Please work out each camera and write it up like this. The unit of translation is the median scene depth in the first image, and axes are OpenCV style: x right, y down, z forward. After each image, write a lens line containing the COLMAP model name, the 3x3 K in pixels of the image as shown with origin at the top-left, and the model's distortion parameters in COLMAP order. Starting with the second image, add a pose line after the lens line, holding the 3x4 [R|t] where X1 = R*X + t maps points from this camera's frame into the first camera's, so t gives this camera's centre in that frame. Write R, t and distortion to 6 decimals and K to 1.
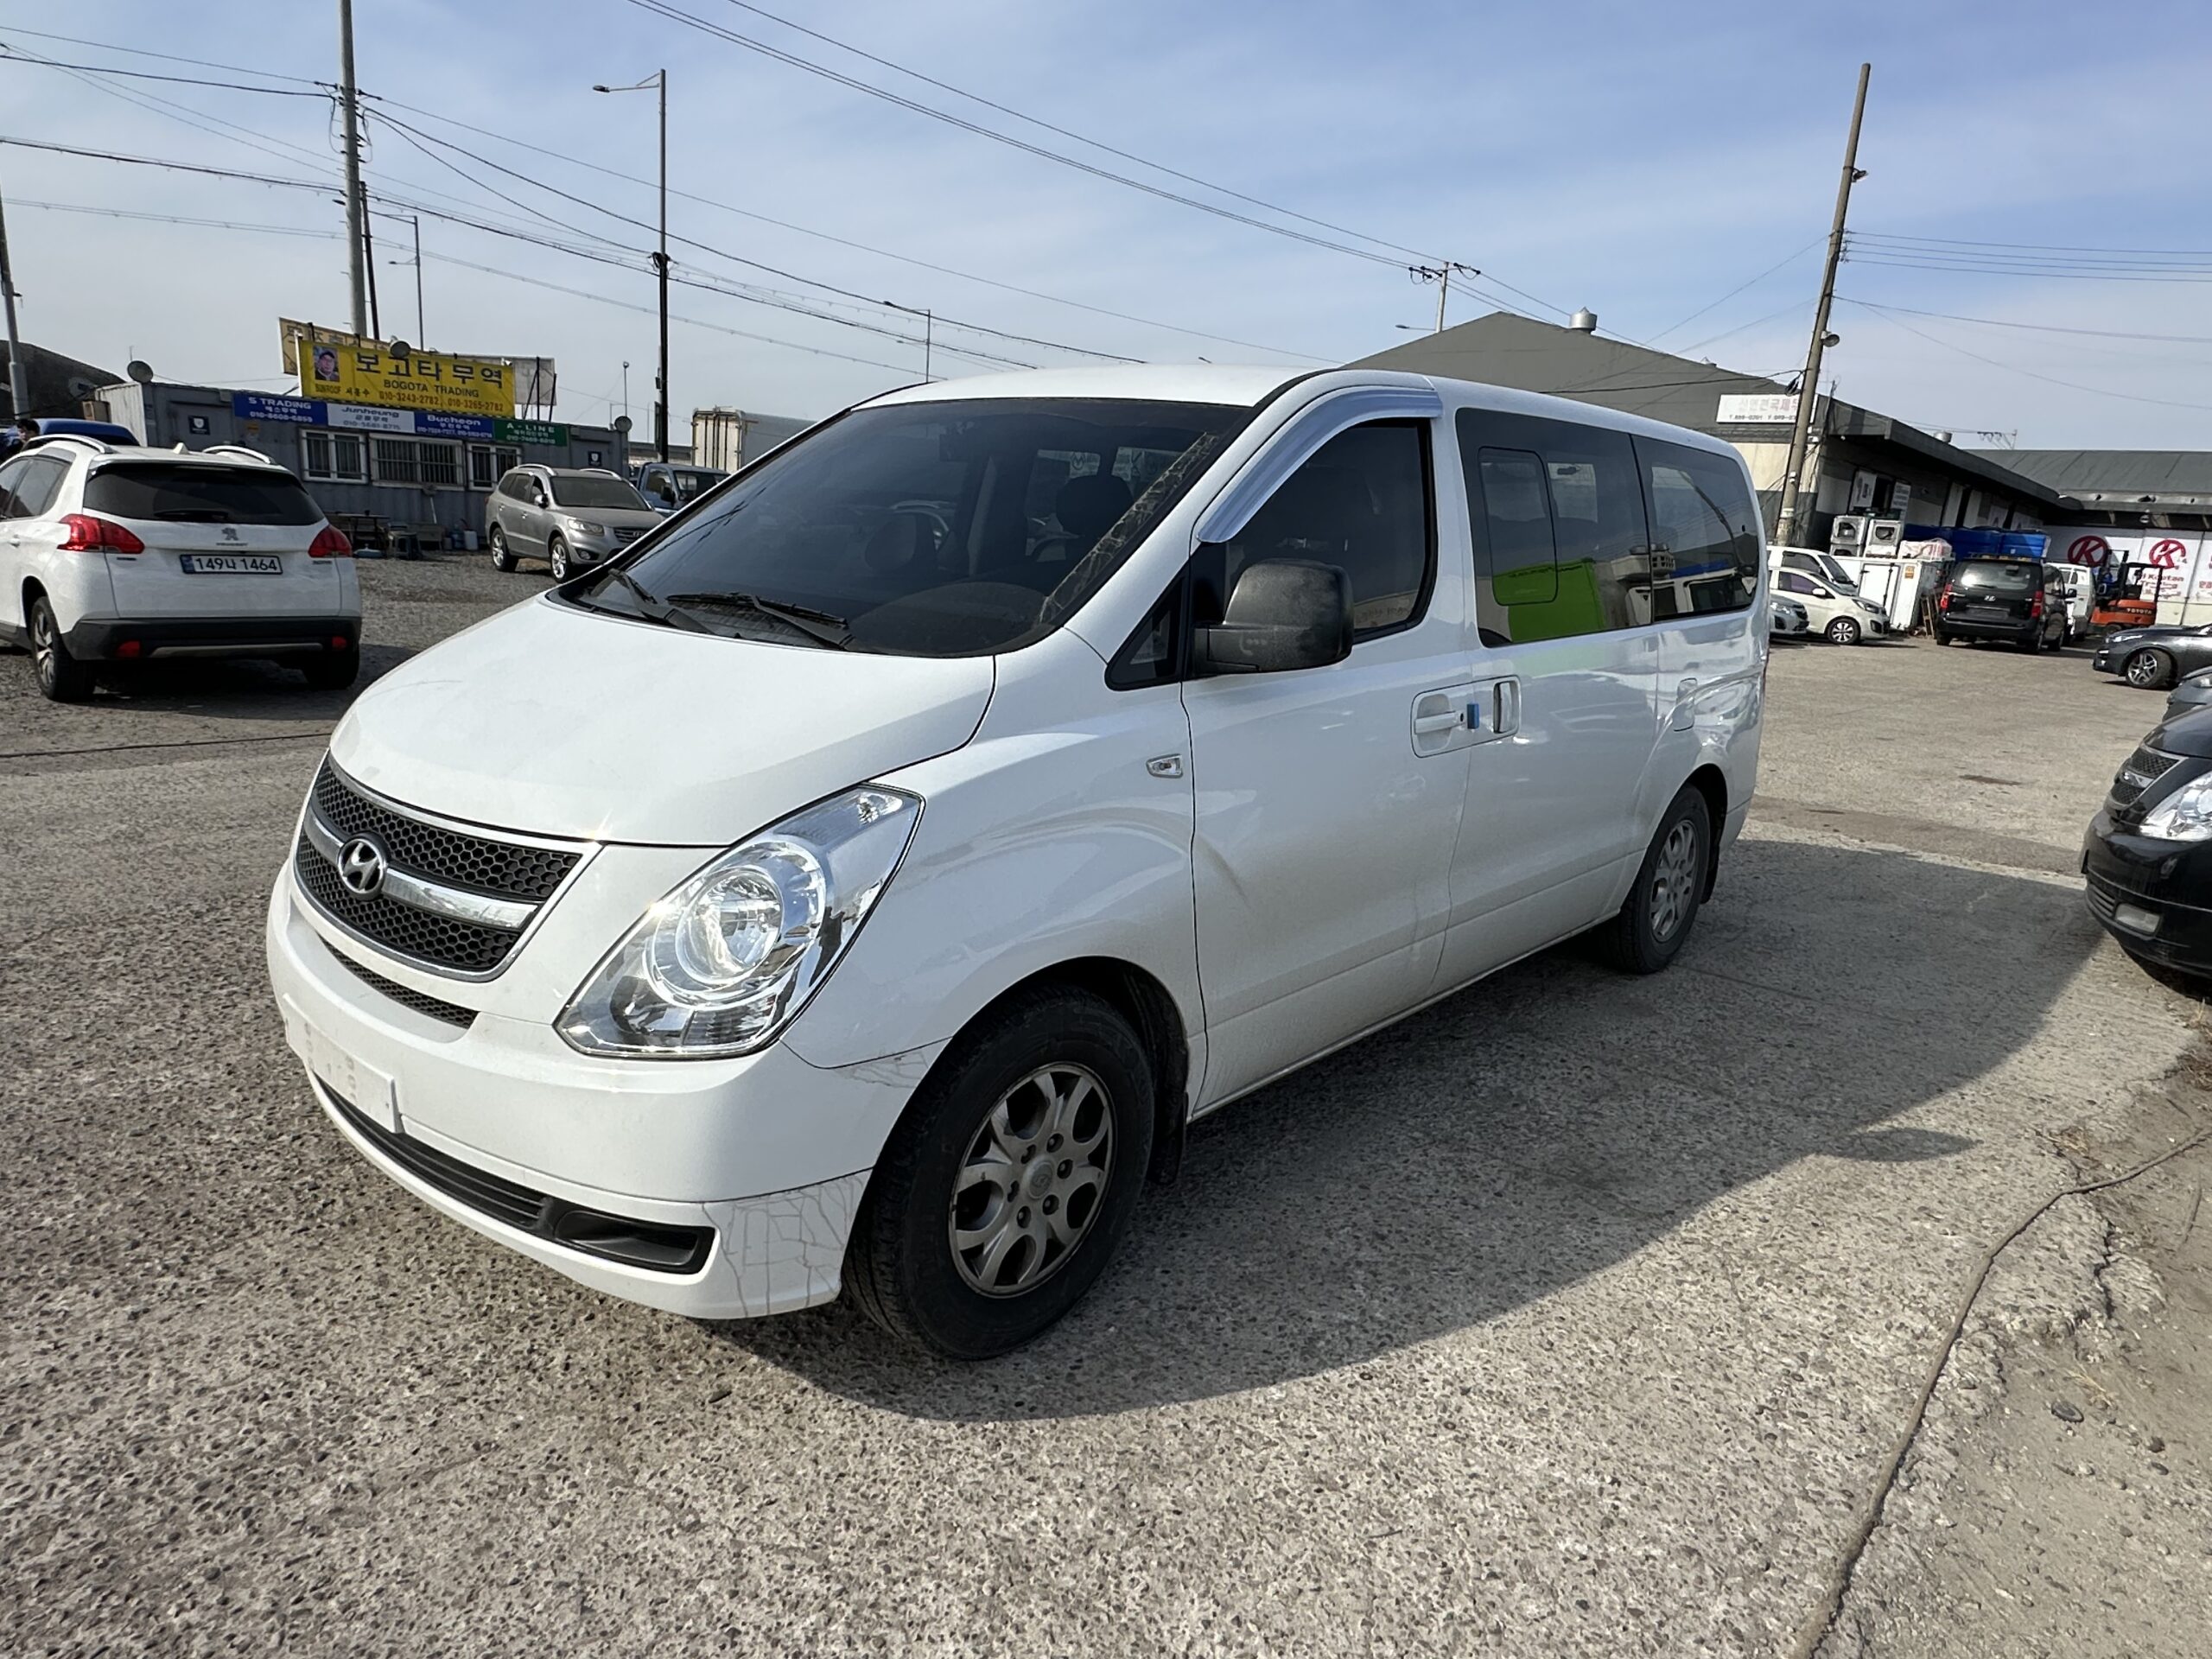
lens RADIAL K [[1363.7, 0, 1113.0], [0, 1363.7, 853.2], [0, 0, 1]] dist [-0.000836, -0.001180]
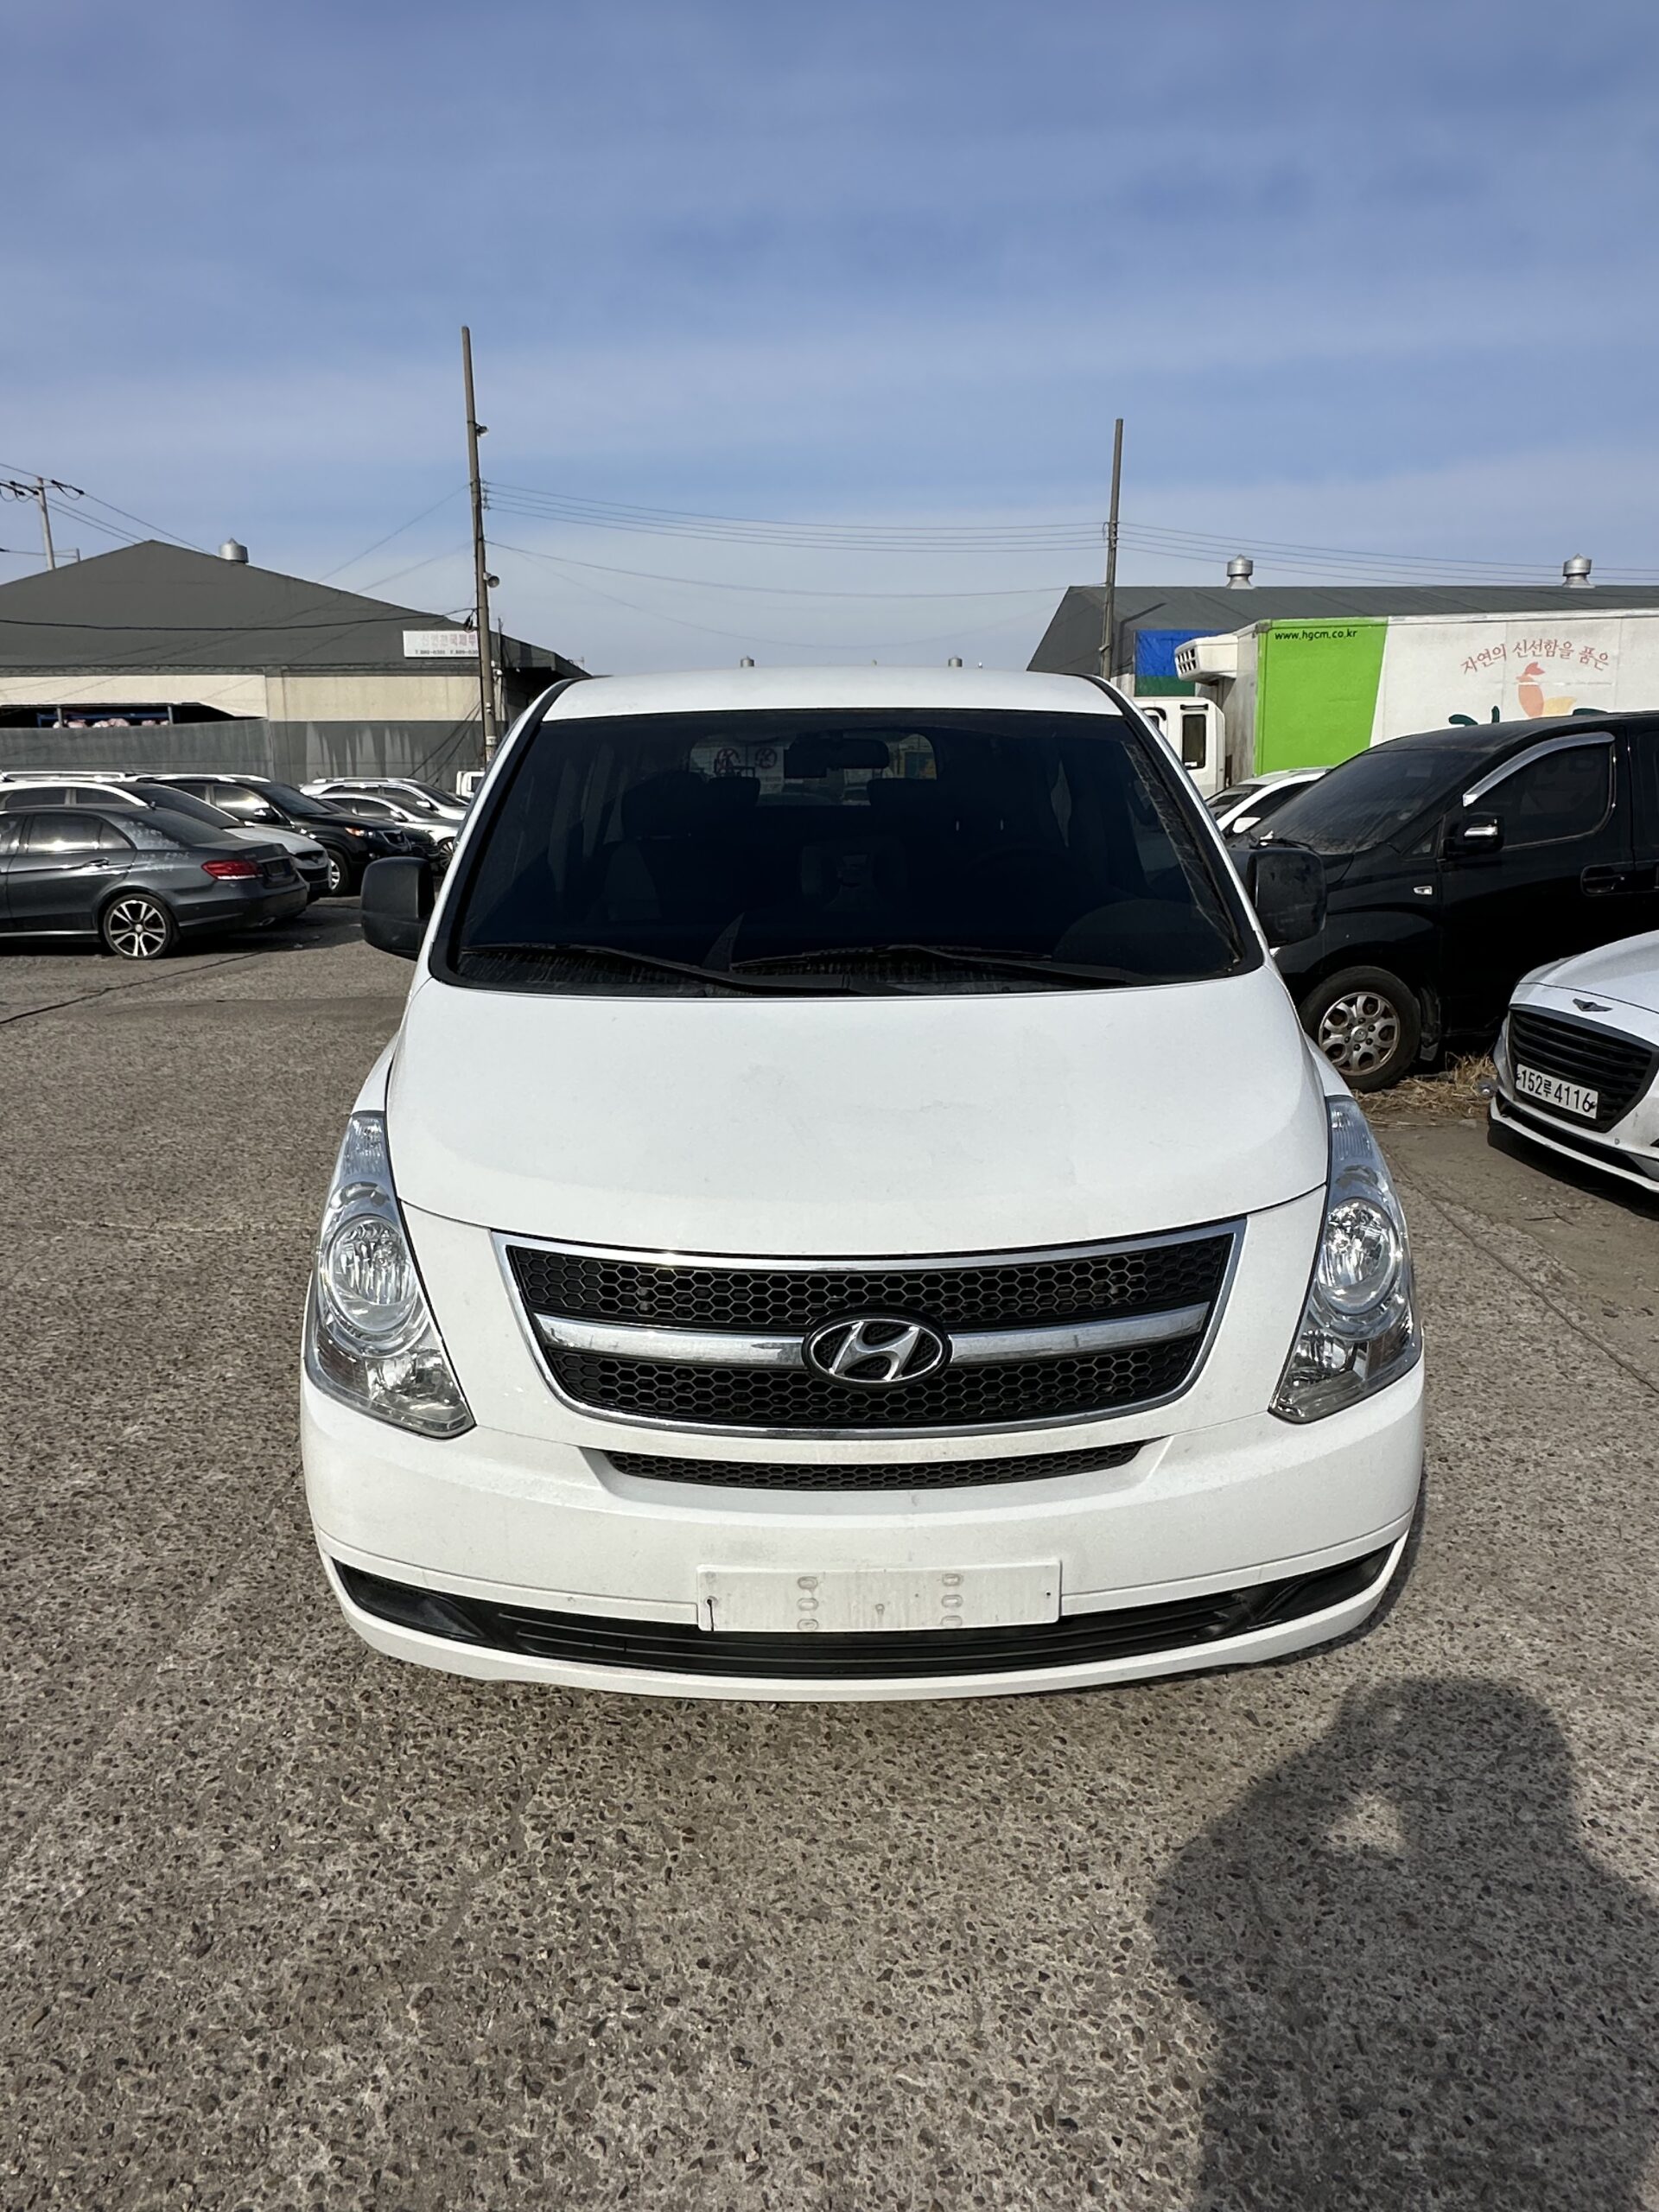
lens RADIAL K [[1363.7, 0, 837.5], [0, 1363.7, 1092.1], [0, 0, 1]] dist [-0.000836, -0.001180]
pose [[0.718687, -0.222688, 0.658710, -0.084760], [0.217397, 0.971800, 0.091341, -0.017437], [-0.660475, 0.077556, 0.746832, 0.031450]]
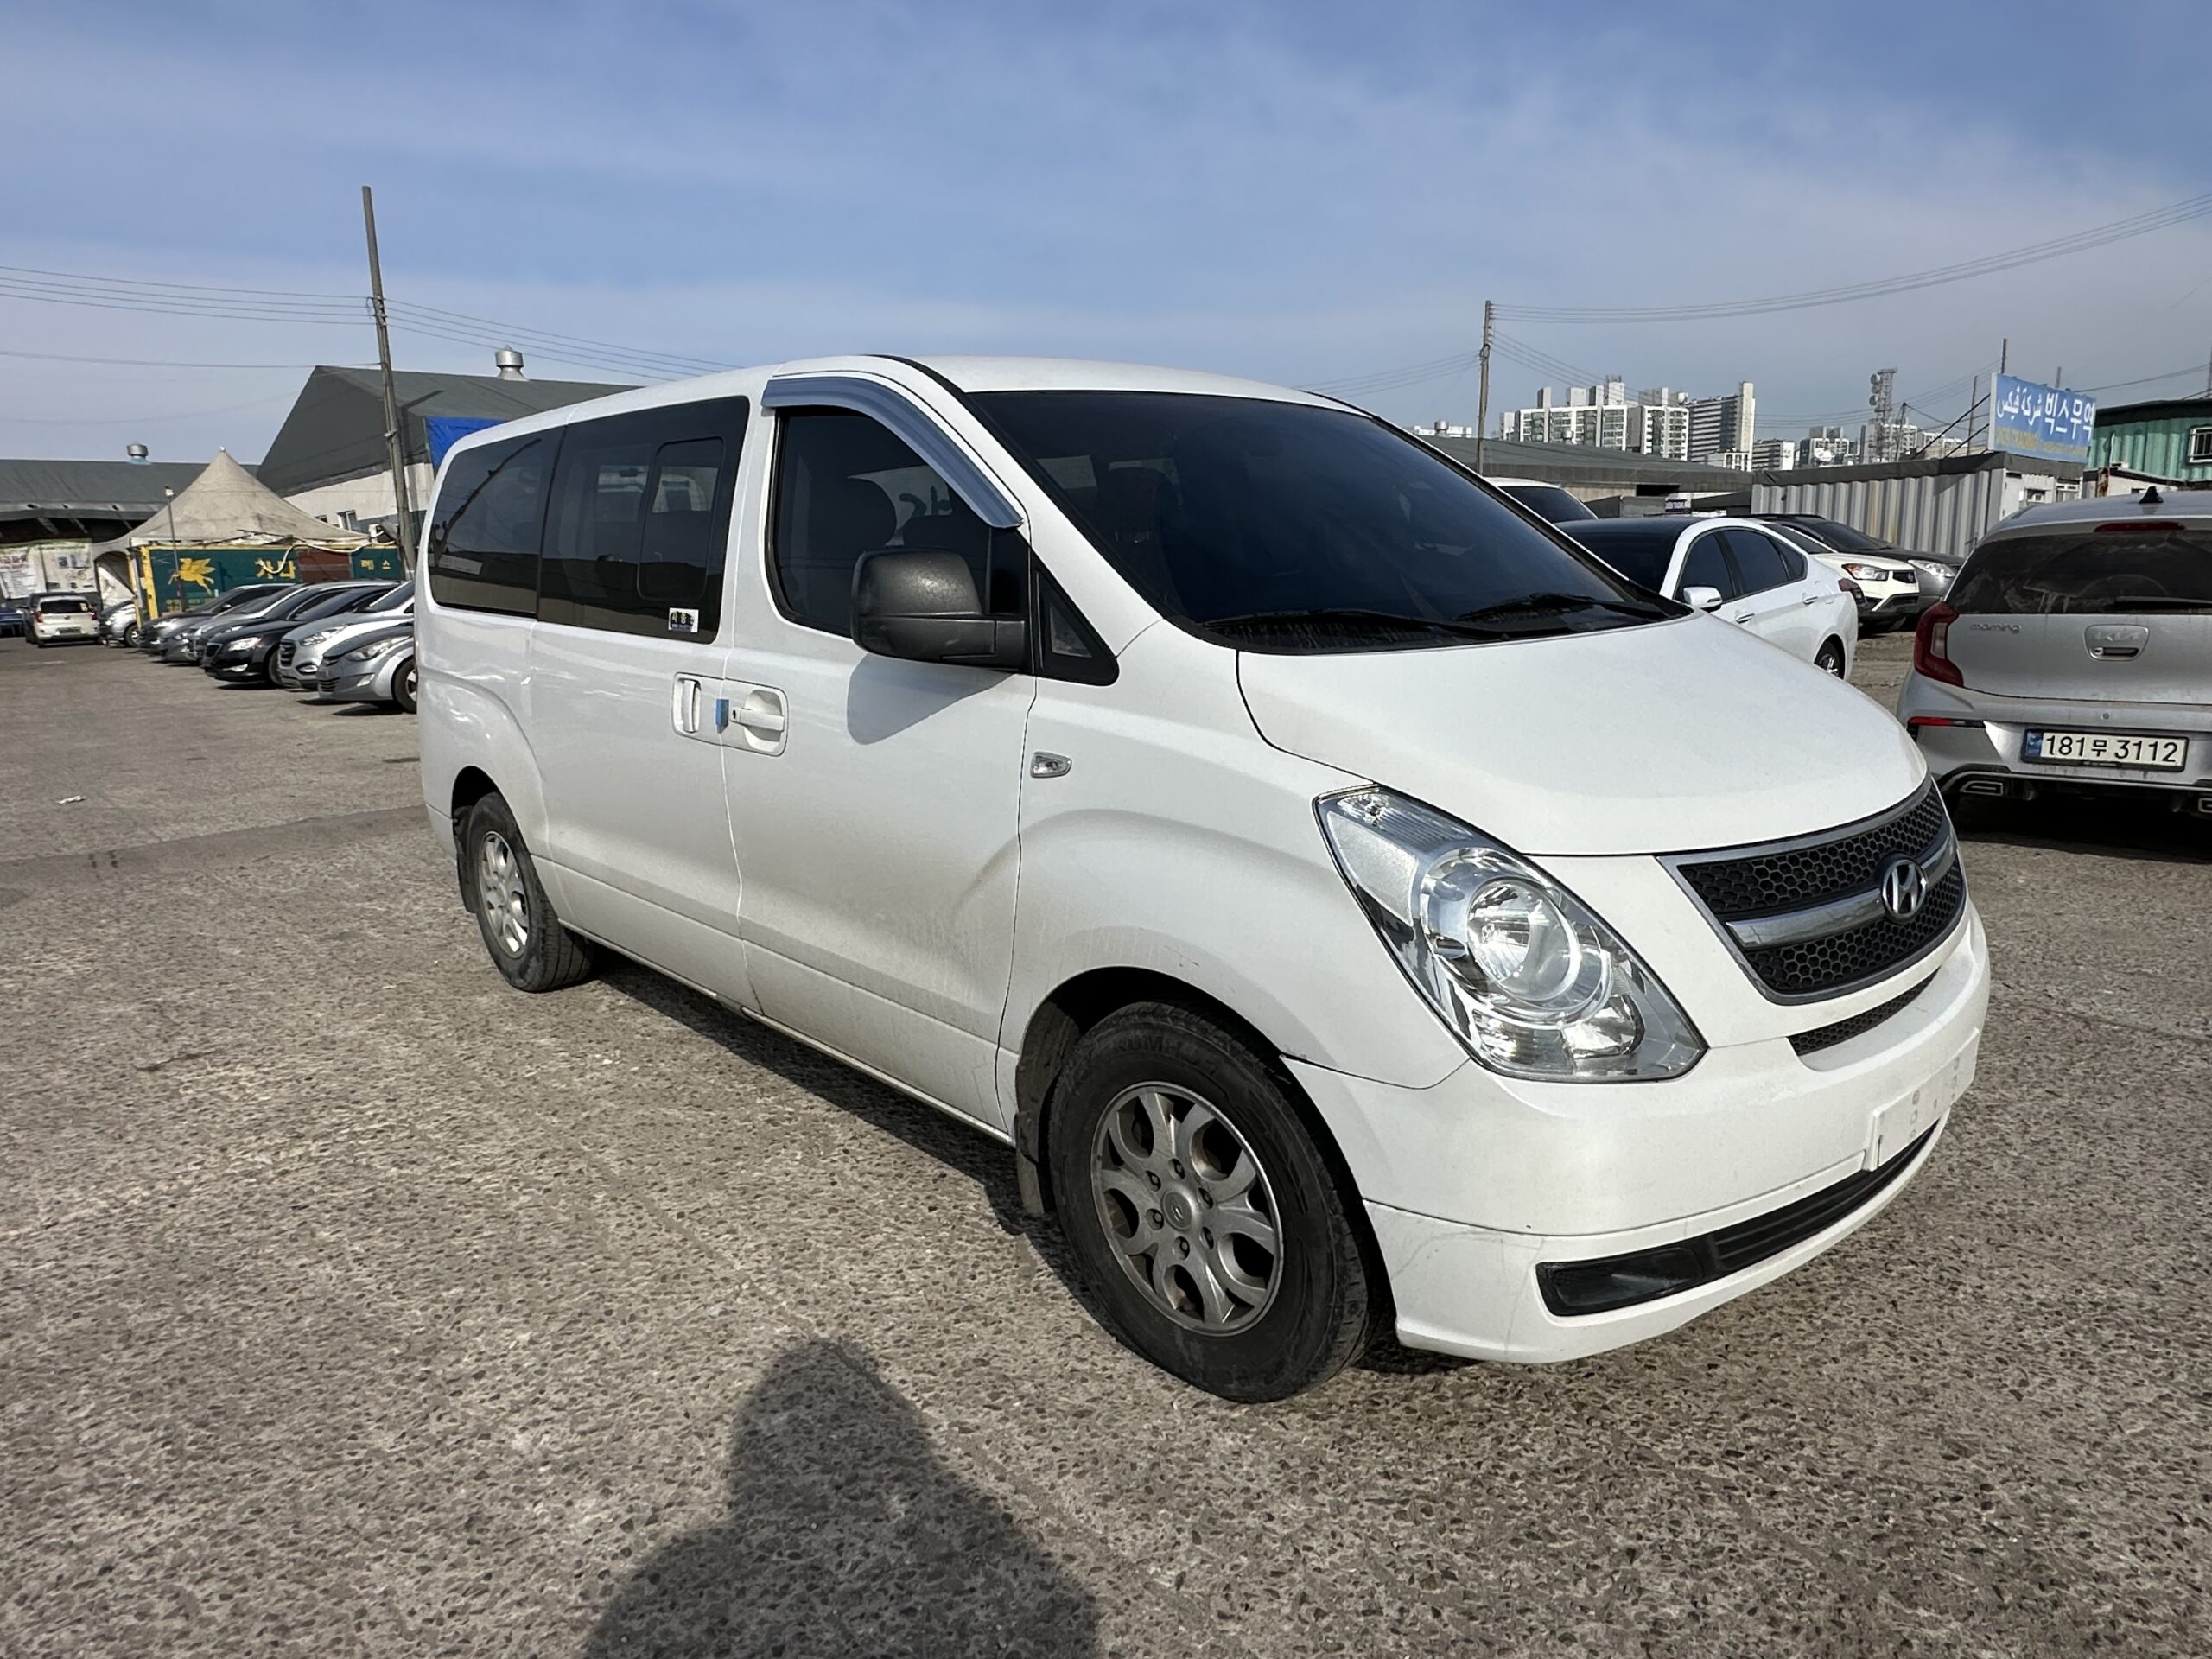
lens RADIAL K [[1363.7, 0, 1105.1], [0, 1363.7, 813.0], [0, 0, 1]] dist [-0.000836, -0.001180]
pose [[0.077027, -0.247316, 0.965868, -0.119878], [0.273718, 0.936770, 0.218037, -0.032292], [-0.958721, 0.247581, 0.139852, 0.110036]]
